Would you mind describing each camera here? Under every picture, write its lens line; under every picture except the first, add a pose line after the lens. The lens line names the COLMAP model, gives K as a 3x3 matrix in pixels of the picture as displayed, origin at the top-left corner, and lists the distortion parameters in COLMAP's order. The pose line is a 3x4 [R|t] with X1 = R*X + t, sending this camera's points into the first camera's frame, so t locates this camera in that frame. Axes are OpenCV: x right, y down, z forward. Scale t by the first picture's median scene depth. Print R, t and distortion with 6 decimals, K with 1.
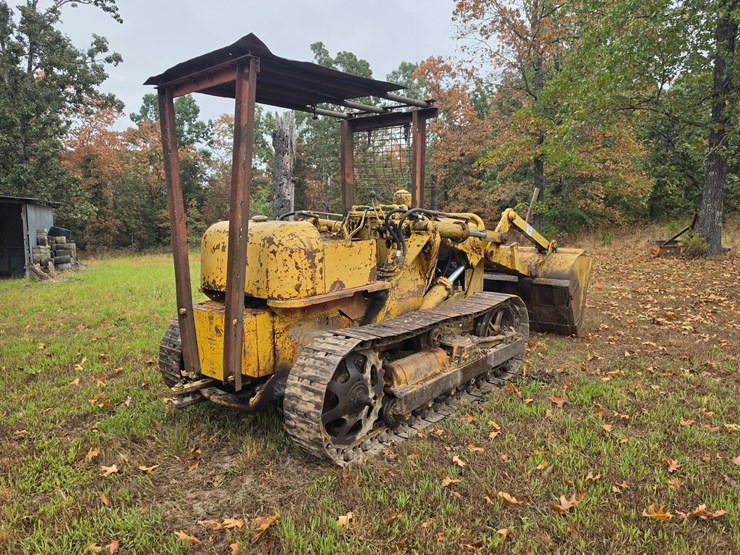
lens RADIAL K [[513.7, 0, 365.0], [0, 513.7, 272.8], [0, 0, 1]] dist [0.080420, -0.105596]
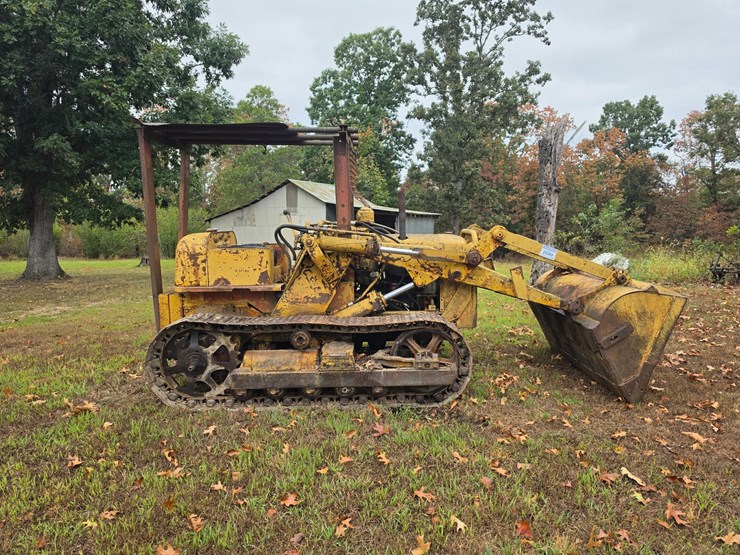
lens RADIAL K [[502.7, 0, 375.7], [0, 502.7, 284.5], [0, 0, 1]] dist [0.081085, -0.107066]
pose [[0.660278, 0.105410, -0.743588, 1.054941], [-0.098032, 0.993727, 0.053820, -0.069242], [0.744596, 0.037359, 0.666469, 0.380470]]
